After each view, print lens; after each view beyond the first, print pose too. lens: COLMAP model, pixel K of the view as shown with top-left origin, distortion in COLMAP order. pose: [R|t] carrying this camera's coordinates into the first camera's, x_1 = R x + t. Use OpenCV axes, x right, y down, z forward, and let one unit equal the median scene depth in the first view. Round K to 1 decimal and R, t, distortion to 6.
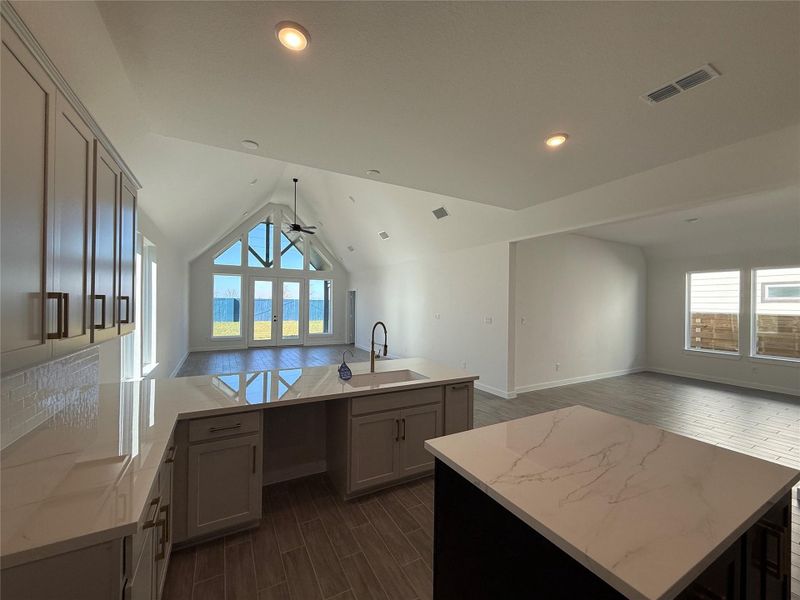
lens RADIAL K [[318.3, 0, 399.8], [0, 318.3, 302.3], [0, 0, 1]] dist [0.003402, 0.000015]
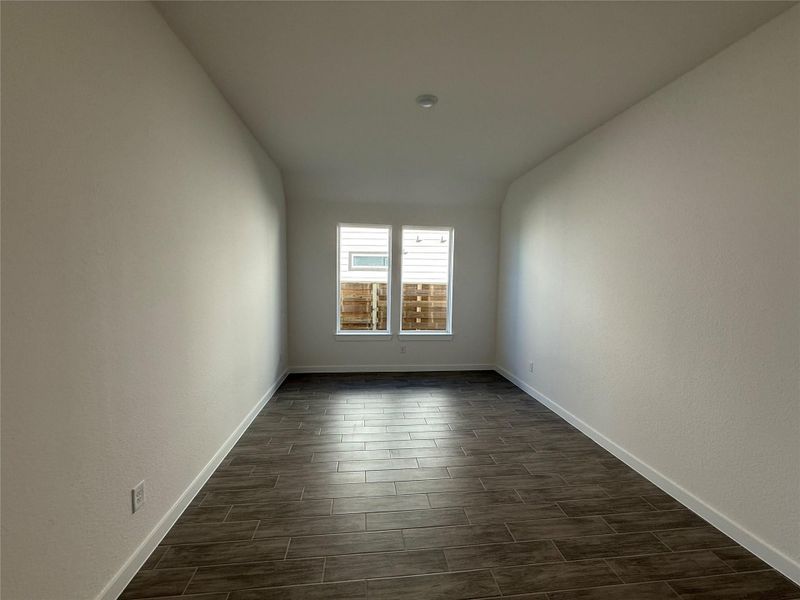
lens RADIAL K [[318.3, 0, 399.4], [0, 318.3, 298.4], [0, 0, 1]] dist [0.003402, 0.000015]
pose [[0.375928, -0.067222, 0.924207, 0.301272], [-0.012532, 0.996905, 0.077608, 0.011422], [-0.926564, -0.040757, 0.373922, 0.610224]]
